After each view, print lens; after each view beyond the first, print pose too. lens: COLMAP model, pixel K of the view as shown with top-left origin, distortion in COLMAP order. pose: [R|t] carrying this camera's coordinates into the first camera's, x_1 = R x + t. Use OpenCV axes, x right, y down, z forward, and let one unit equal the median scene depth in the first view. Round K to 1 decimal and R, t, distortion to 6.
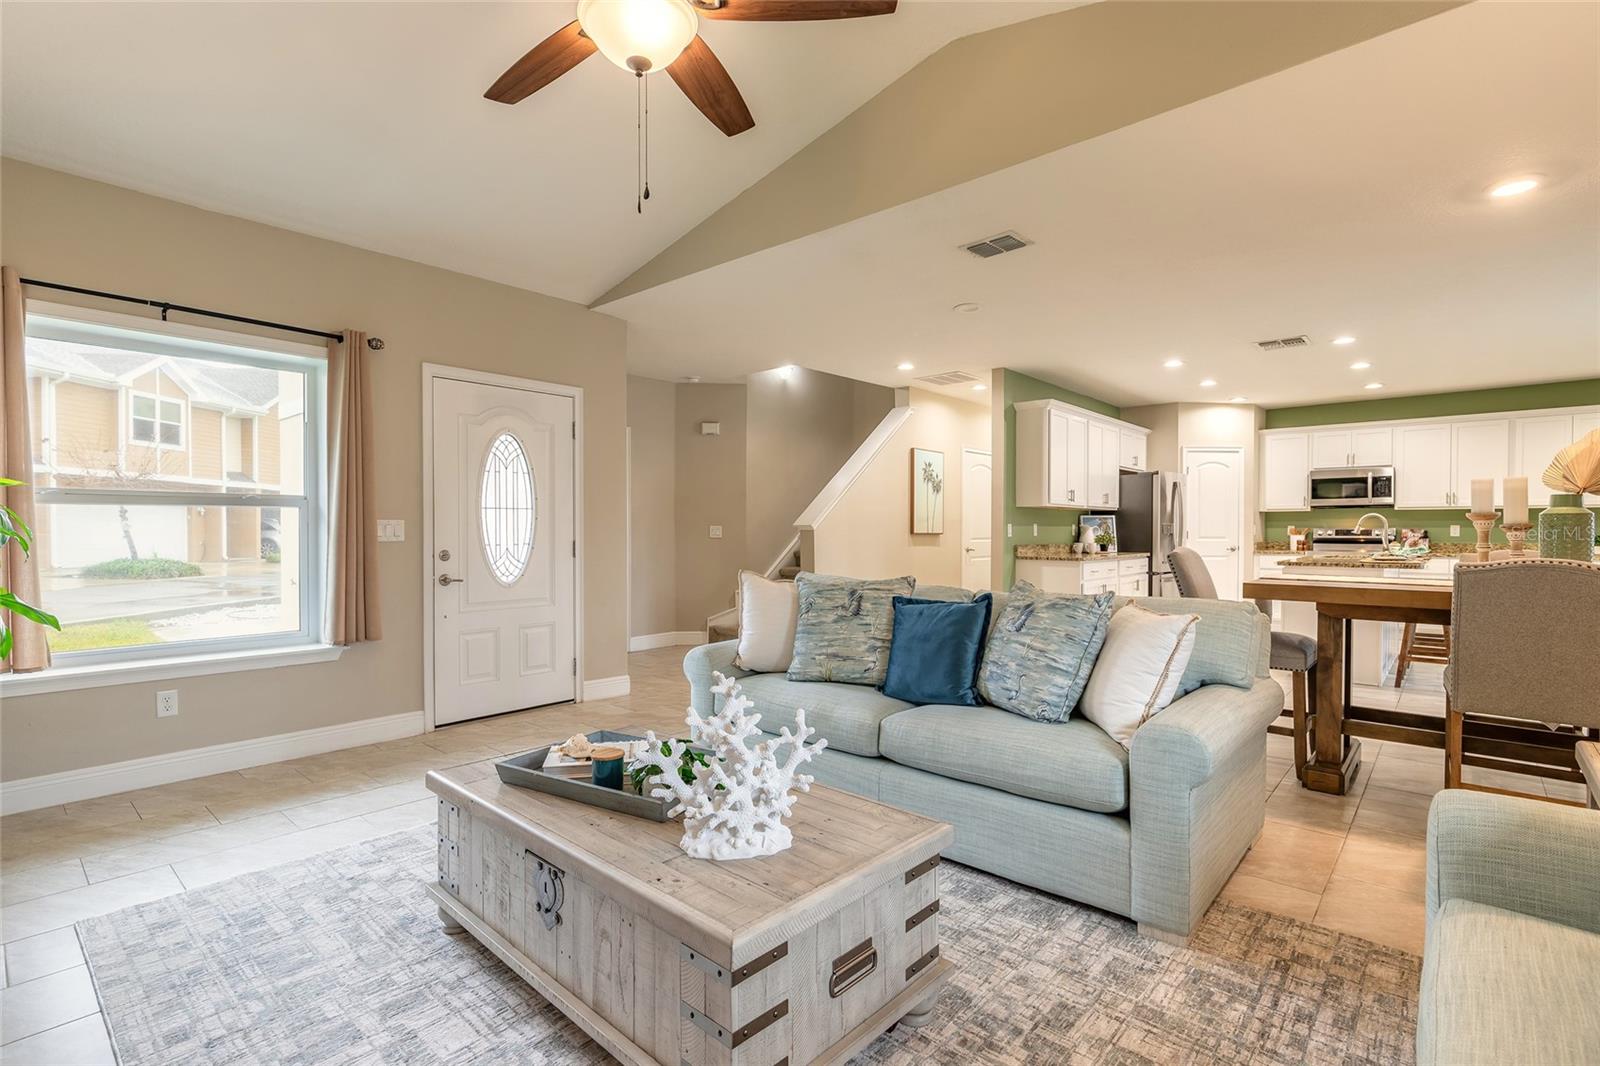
lens RADIAL K [[747.9, 0, 797.9], [0, 747.9, 536.2], [0, 0, 1]] dist [-0.003374, 0.000373]
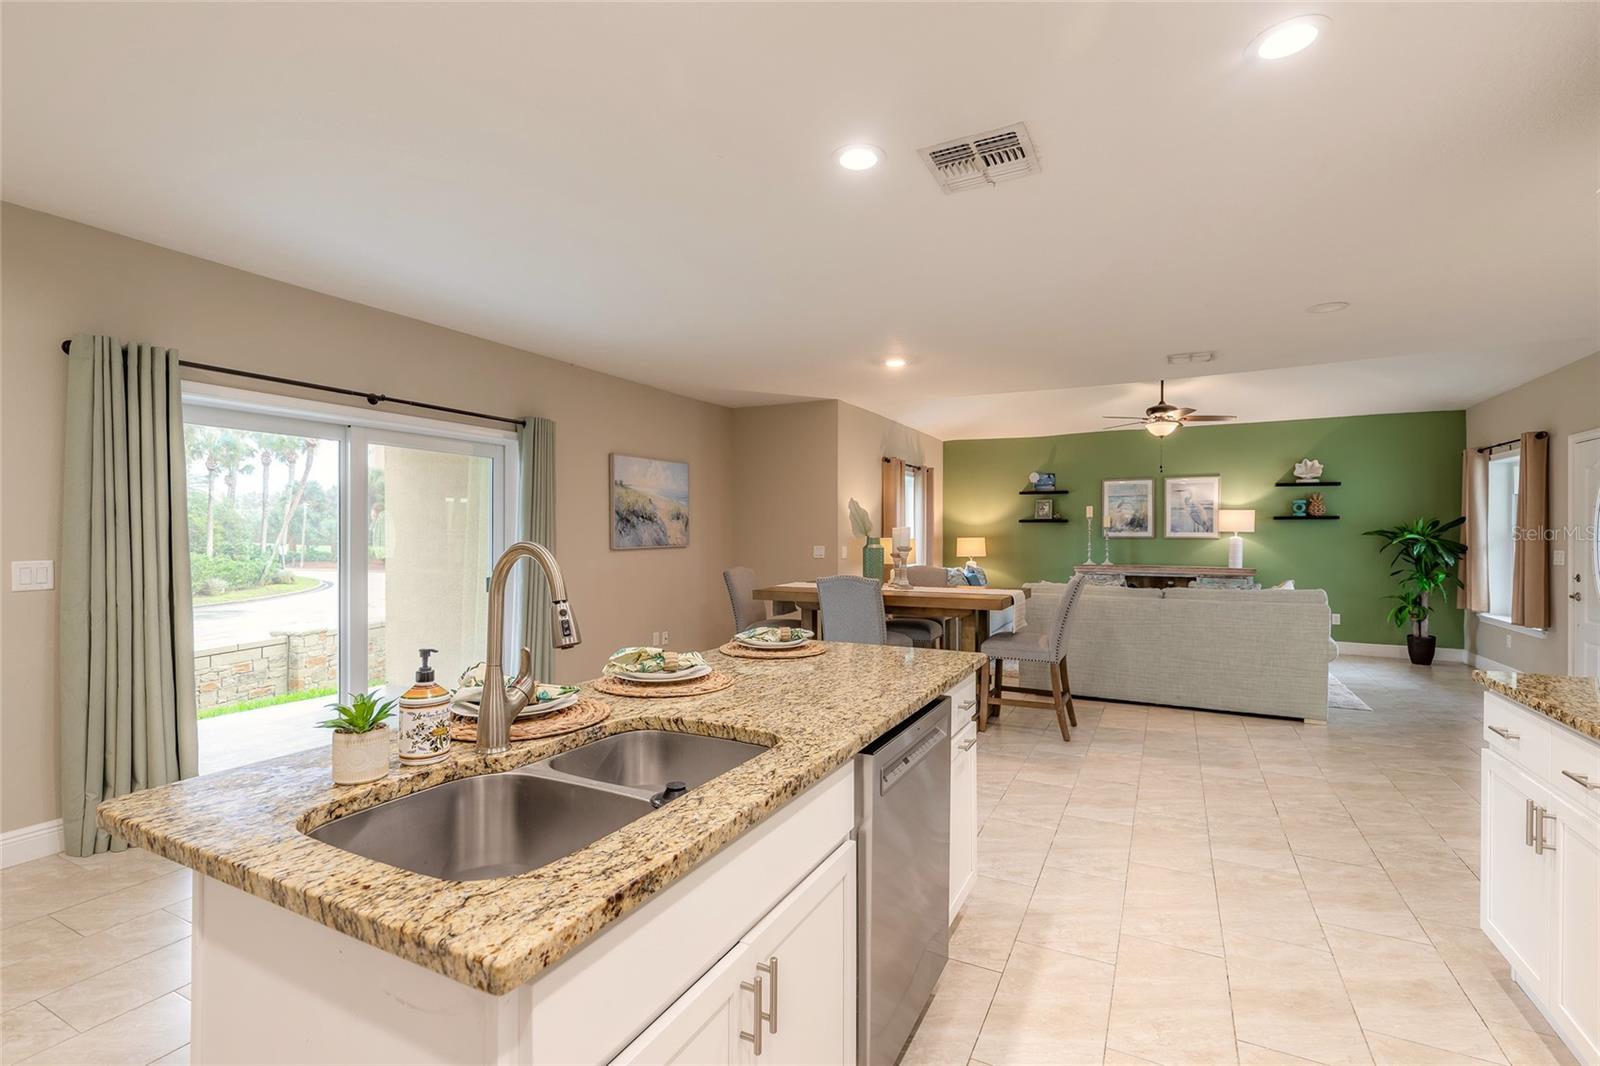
lens RADIAL K [[725.4, 0, 797.9], [0, 725.4, 536.0], [0, 0, 1]] dist [0.009895, -0.001607]
pose [[-0.967806, -0.002486, -0.251686, 0.637171], [-0.005123, 0.999939, 0.009824, -0.029150], [0.251646, 0.010798, -0.967759, 1.030171]]
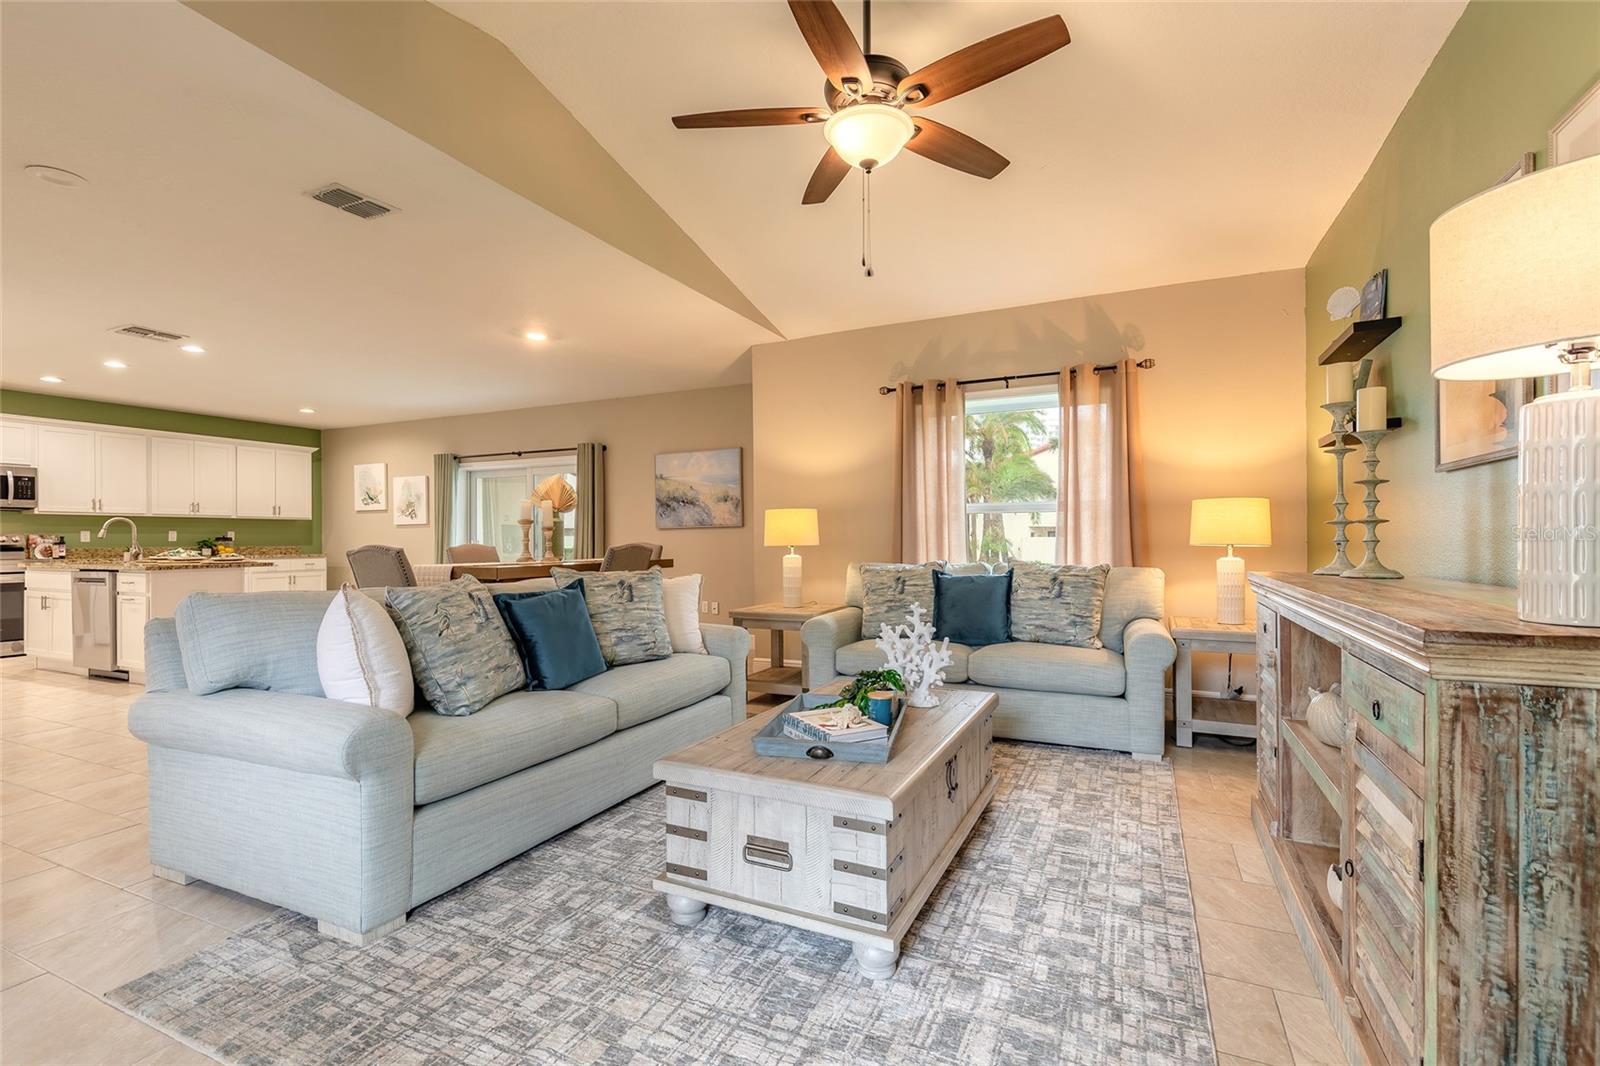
lens RADIAL K [[725.4, 0, 793.2], [0, 725.4, 537.0], [0, 0, 1]] dist [0.009895, -0.001607]
pose [[-0.280883, 0.002031, 0.959740, -0.337402], [0.013673, 0.999905, 0.001885, 0.004721], [-0.959645, 0.013652, -0.280884, 0.359321]]
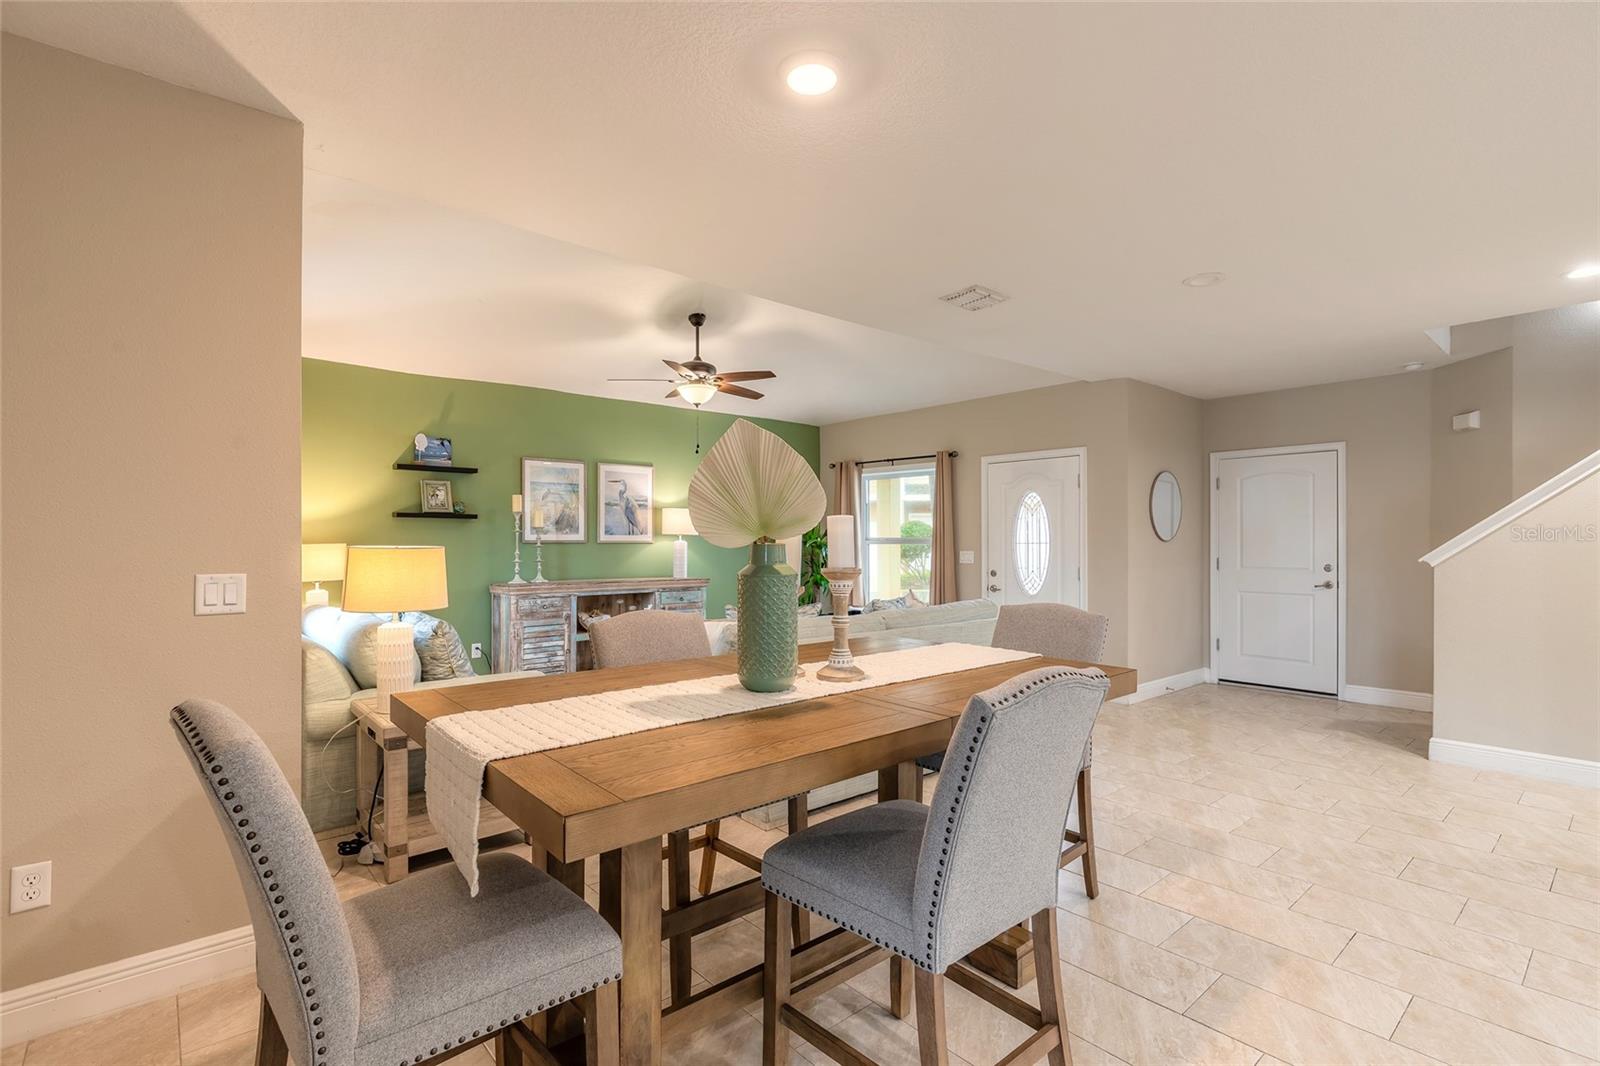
lens RADIAL K [[747.9, 0, 795.7], [0, 747.9, 540.8], [0, 0, 1]] dist [-0.003374, 0.000373]
pose [[-0.128328, 0.000804, -0.991731, 0.639392], [-0.008568, 0.999961, 0.001919, -0.023588], [0.991695, 0.008744, -0.128316, 0.425684]]
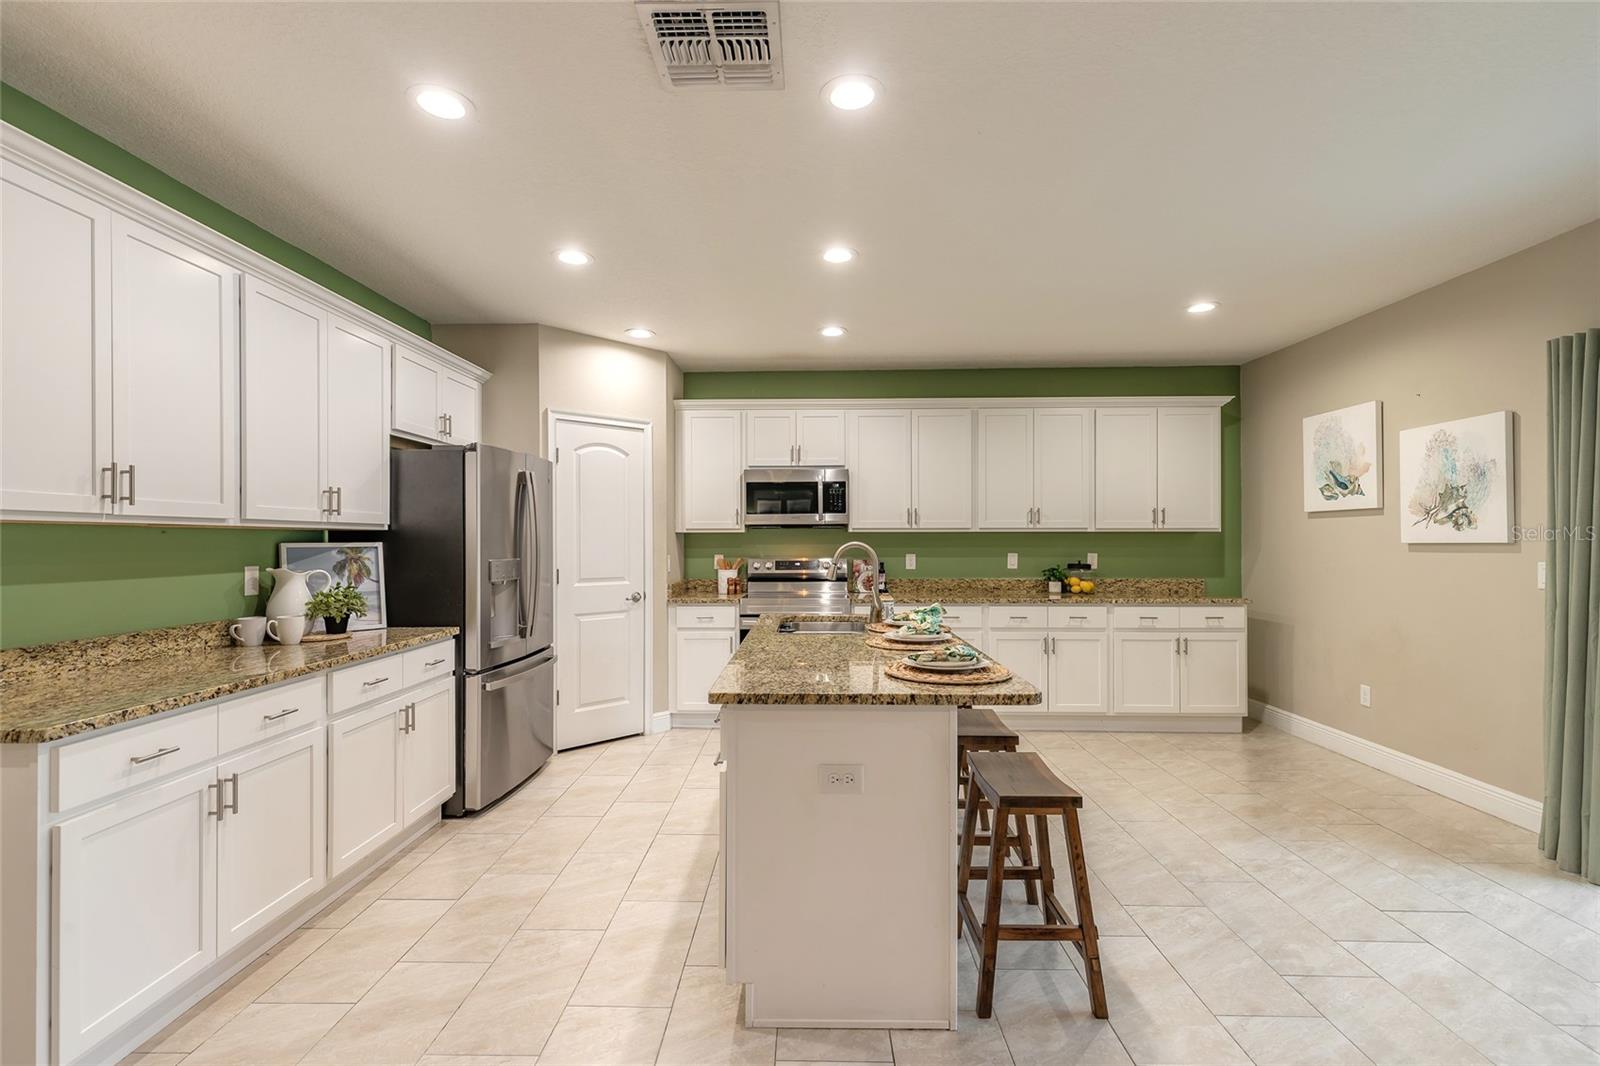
lens RADIAL K [[725.4, 0, 795.6], [0, 725.4, 539.7], [0, 0, 1]] dist [0.009895, -0.001607]
pose [[0.761305, -0.002317, 0.648390, 0.341884], [0.009312, 0.999930, -0.007360, -0.024357], [-0.648327, 0.011641, 0.761273, 0.538777]]
